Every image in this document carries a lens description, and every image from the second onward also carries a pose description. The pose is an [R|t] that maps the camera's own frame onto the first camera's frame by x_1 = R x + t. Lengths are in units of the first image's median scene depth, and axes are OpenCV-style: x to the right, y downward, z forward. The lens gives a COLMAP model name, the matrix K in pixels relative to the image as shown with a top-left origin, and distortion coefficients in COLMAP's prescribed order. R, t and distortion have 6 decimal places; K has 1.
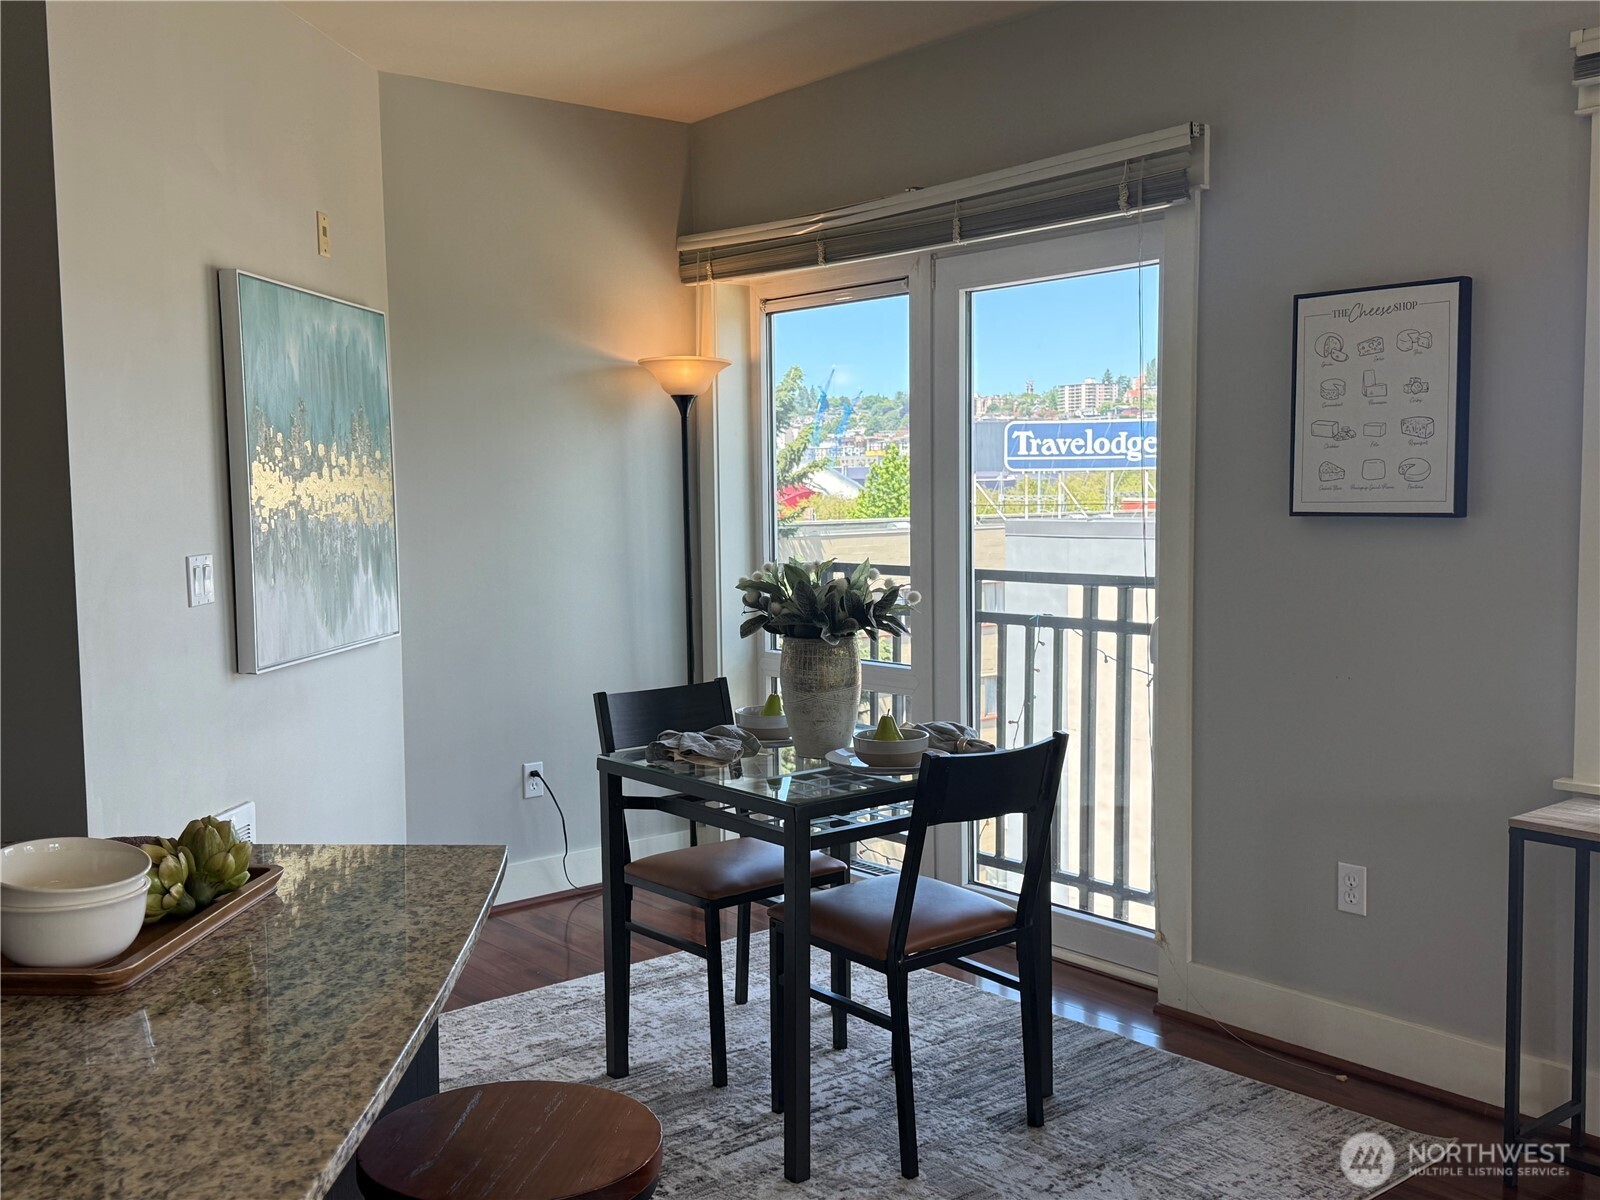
lens RADIAL K [[1576.8, 0, 793.8], [0, 1576.8, 618.6], [0, 0, 1]] dist [0.178781, -0.407873]
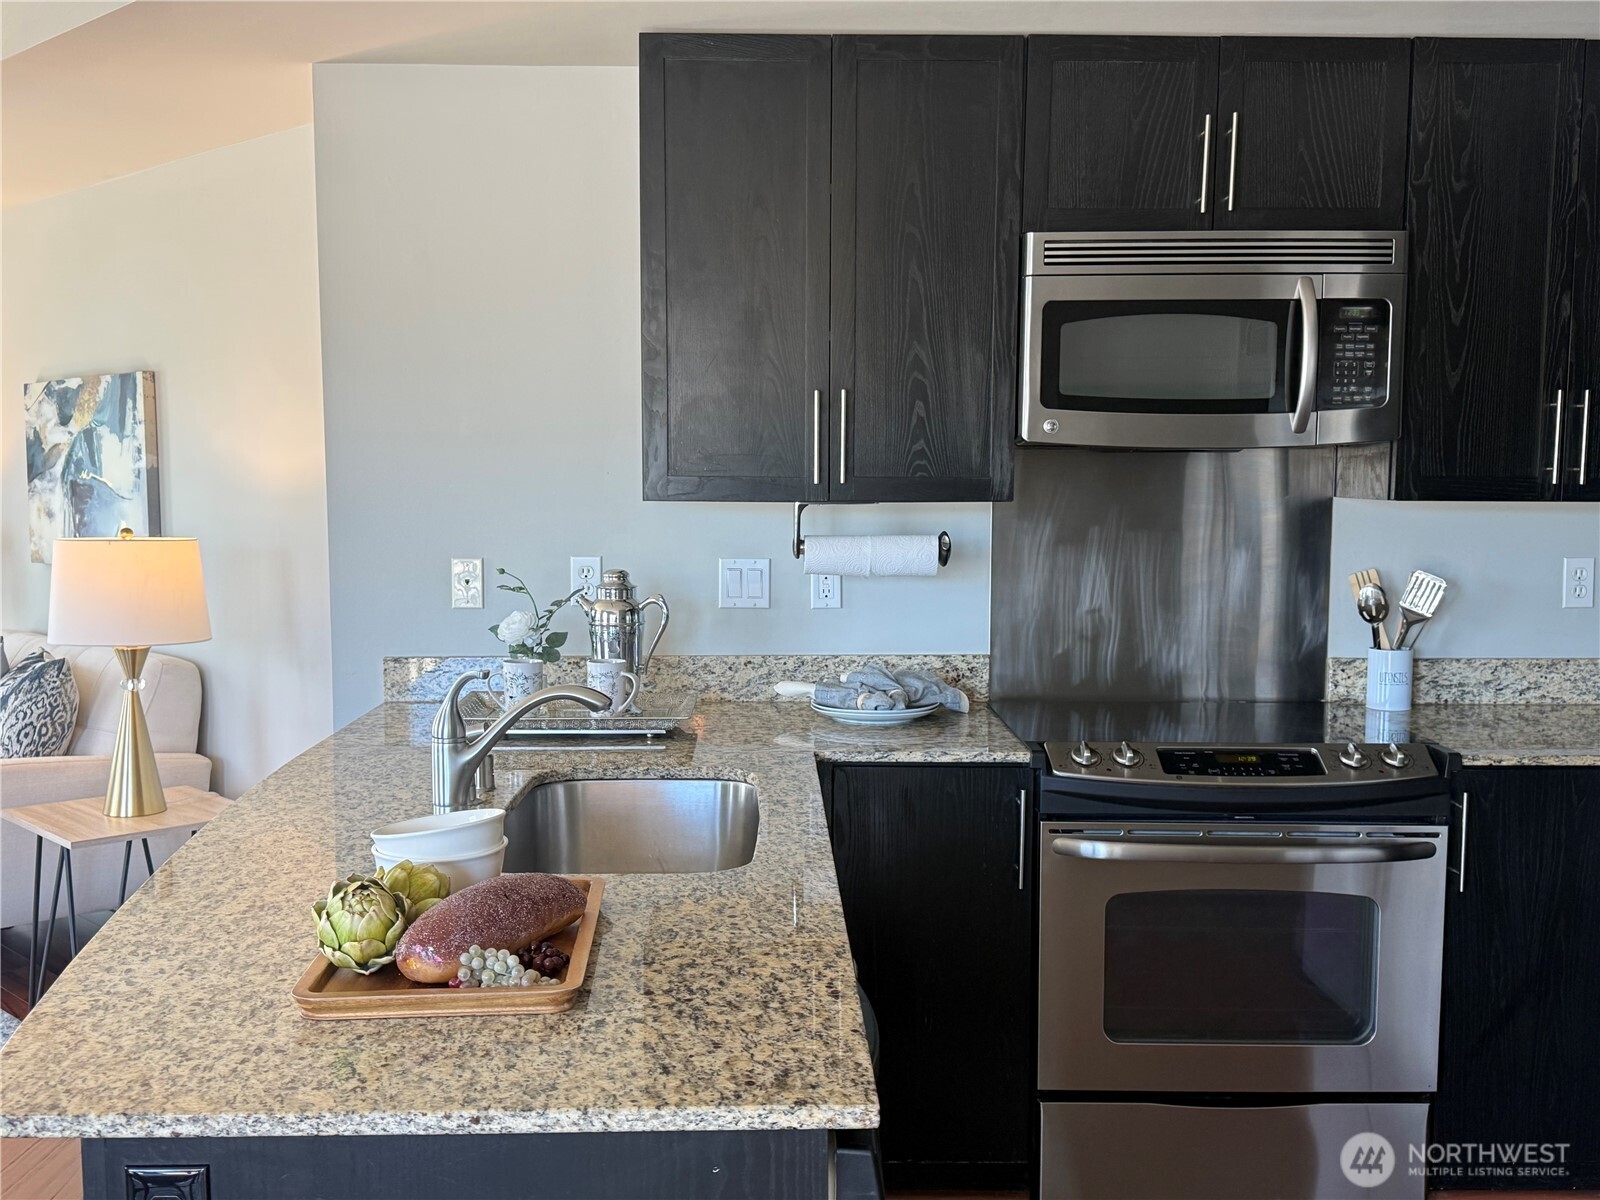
lens RADIAL K [[1576.8, 0, 793.8], [0, 1576.8, 618.6], [0, 0, 1]] dist [0.178781, -0.407873]
pose [[-0.992727, 0.020920, -0.118559, -0.251021], [-0.000919, 0.983440, 0.181230, -0.091601], [0.120387, 0.180021, -0.976268, 0.937979]]
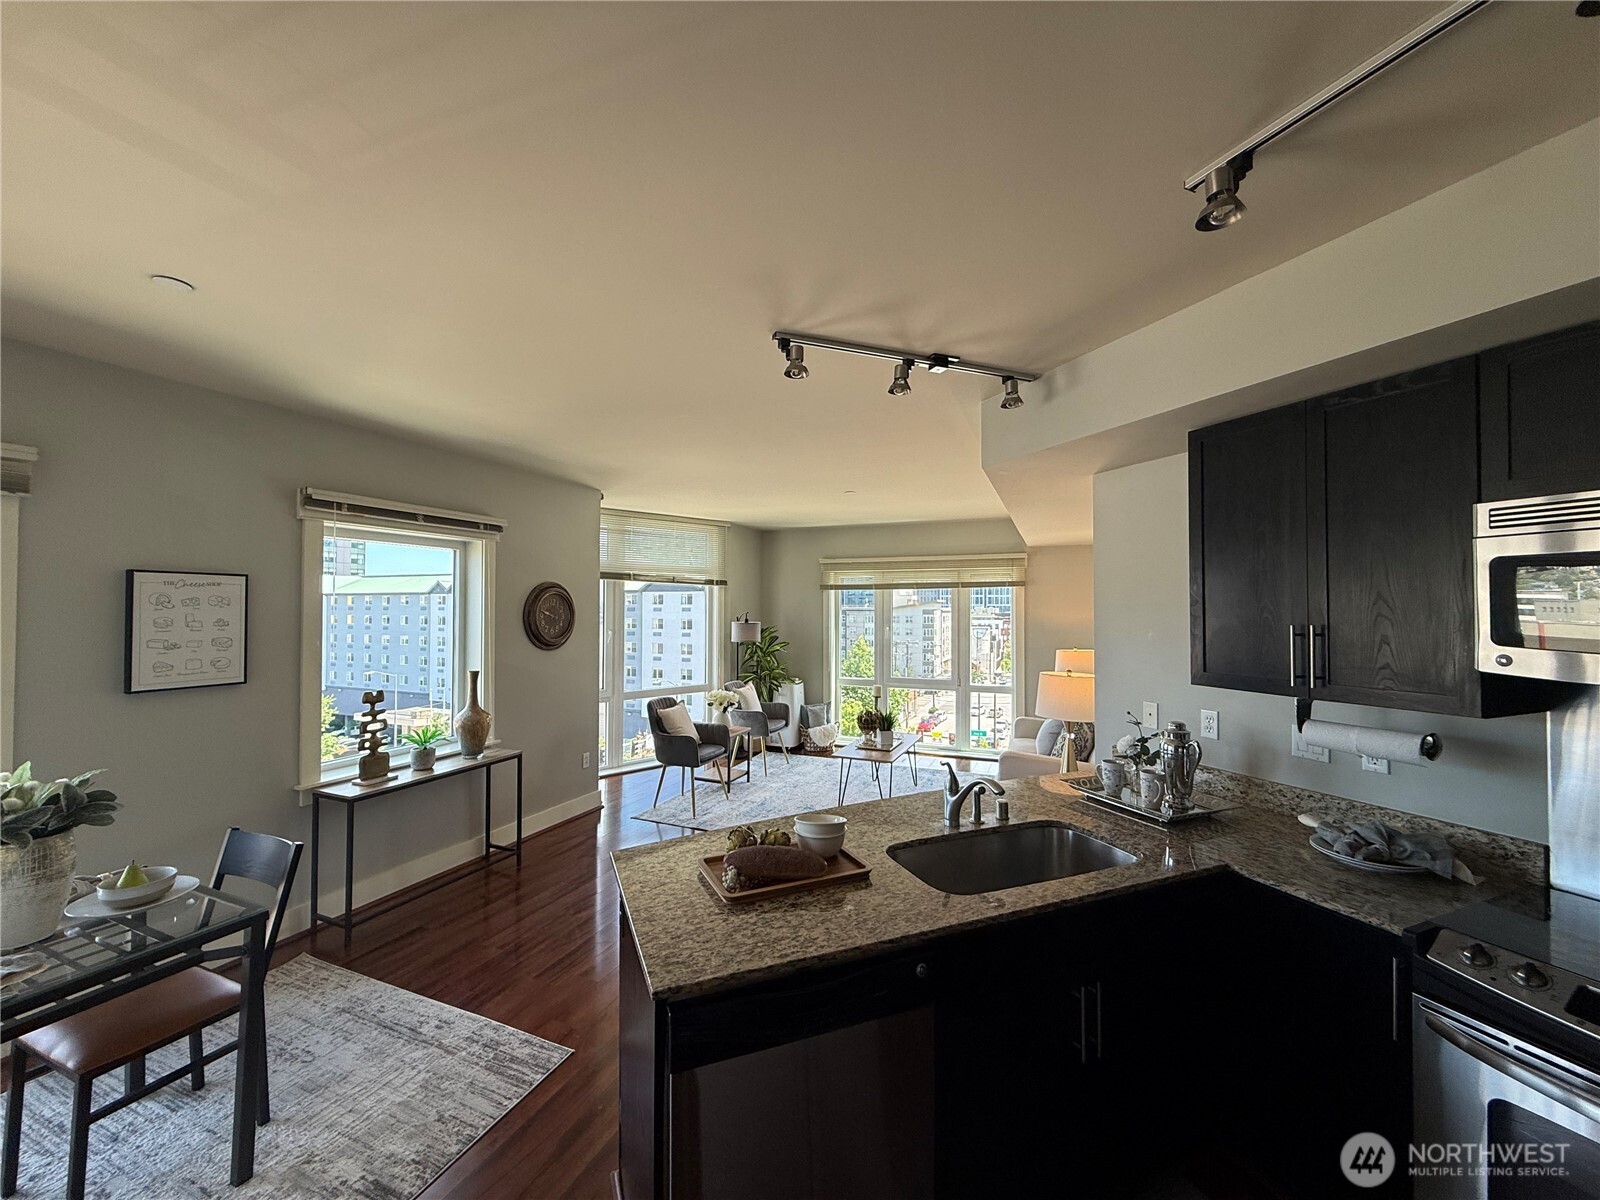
lens RADIAL K [[633.6, 0, 798.2], [0, 633.6, 597.5], [0, 0, 1]] dist [0.000493, -0.000032]
pose [[-0.467467, 0.027557, 0.883581, -0.645406], [0.079535, 0.996771, 0.010991, -0.118974], [-0.880425, 0.075413, -0.468150, 0.676082]]
